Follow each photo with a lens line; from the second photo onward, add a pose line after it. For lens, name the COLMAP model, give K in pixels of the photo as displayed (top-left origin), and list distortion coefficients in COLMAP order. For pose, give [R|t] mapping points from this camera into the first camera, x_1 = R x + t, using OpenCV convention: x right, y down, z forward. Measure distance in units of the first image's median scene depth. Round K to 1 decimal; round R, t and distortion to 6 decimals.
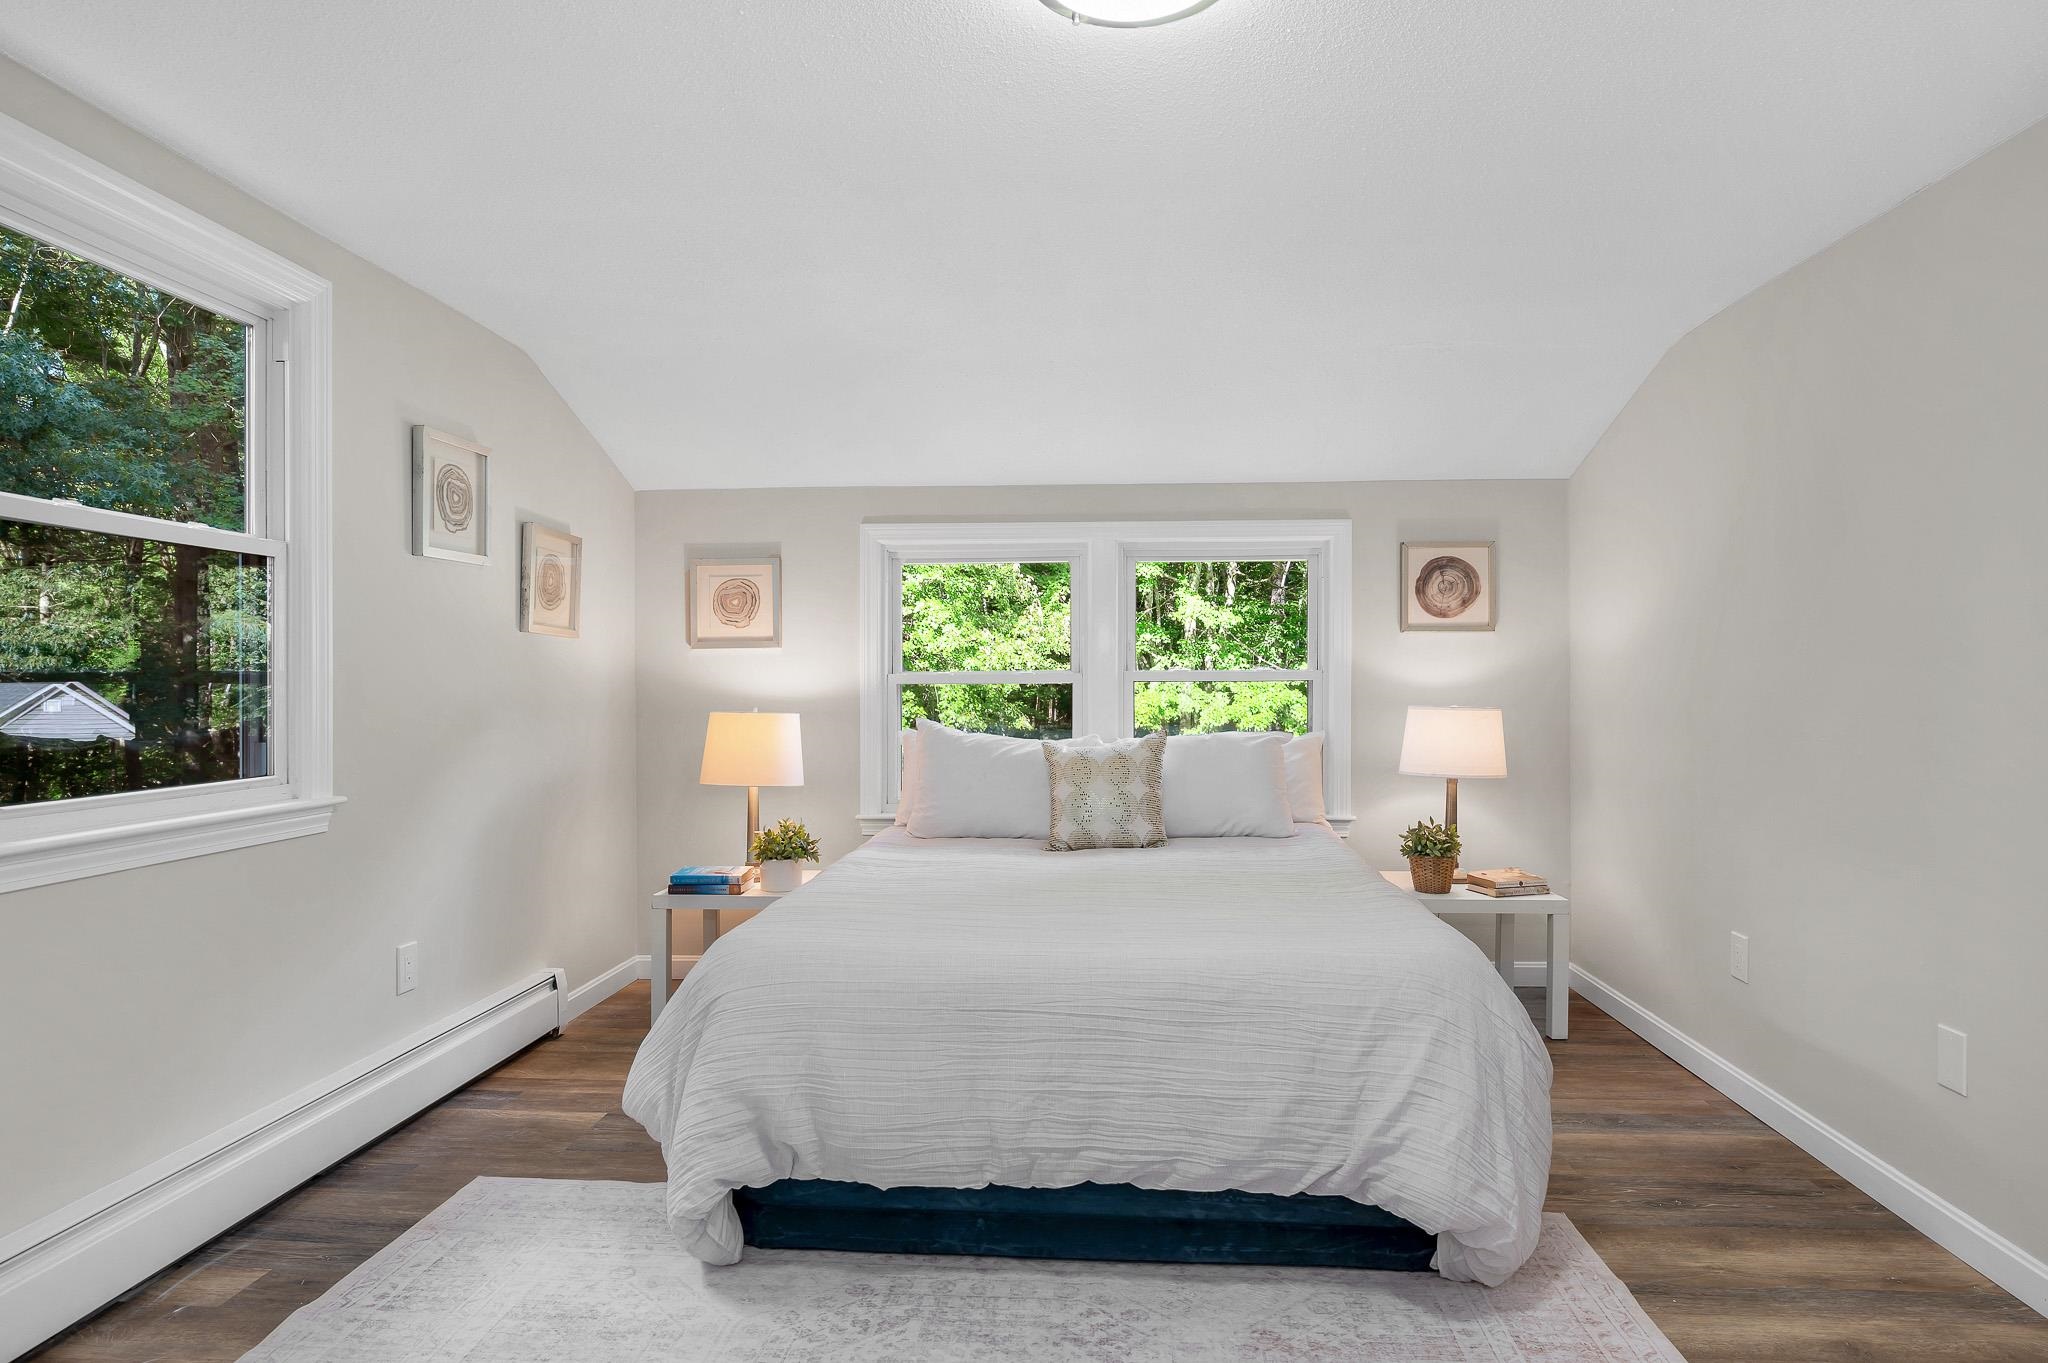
lens RADIAL K [[1190.7, 0, 1024.0], [0, 1190.7, 681.5], [0, 0, 1]] dist [-0.006904, 0.001748]
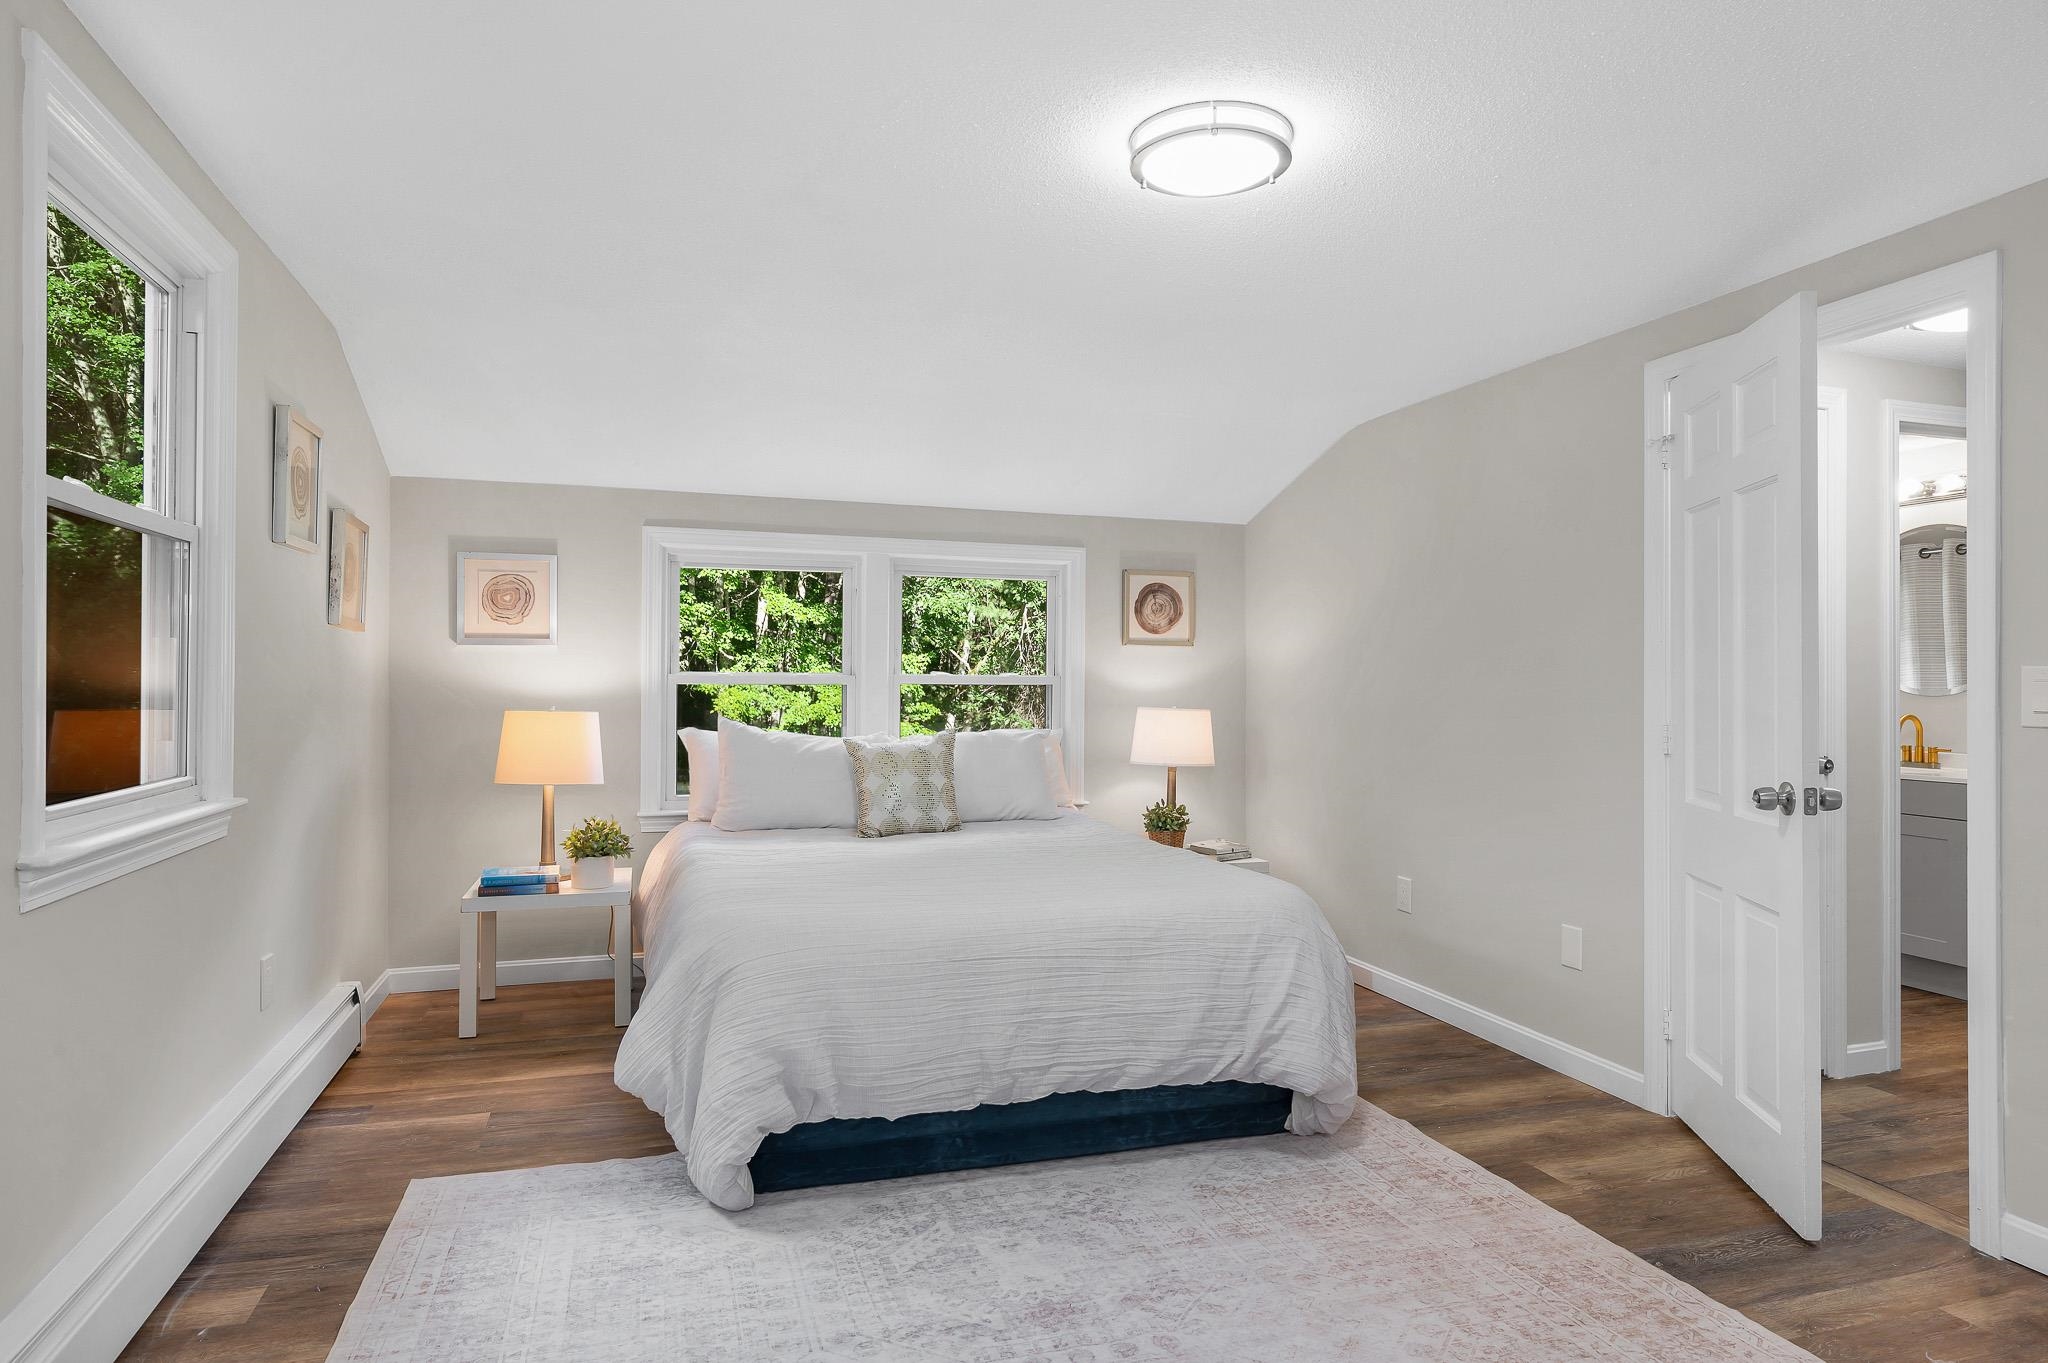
lens RADIAL K [[1190.7, 0, 1024.0], [0, 1190.7, 681.5], [0, 0, 1]] dist [-0.006904, 0.001748]
pose [[0.927162, 0.012068, 0.374466, -0.424407], [-0.010977, 0.999927, -0.005045, 0.003547], [-0.374499, 0.000567, 0.927227, -0.120701]]
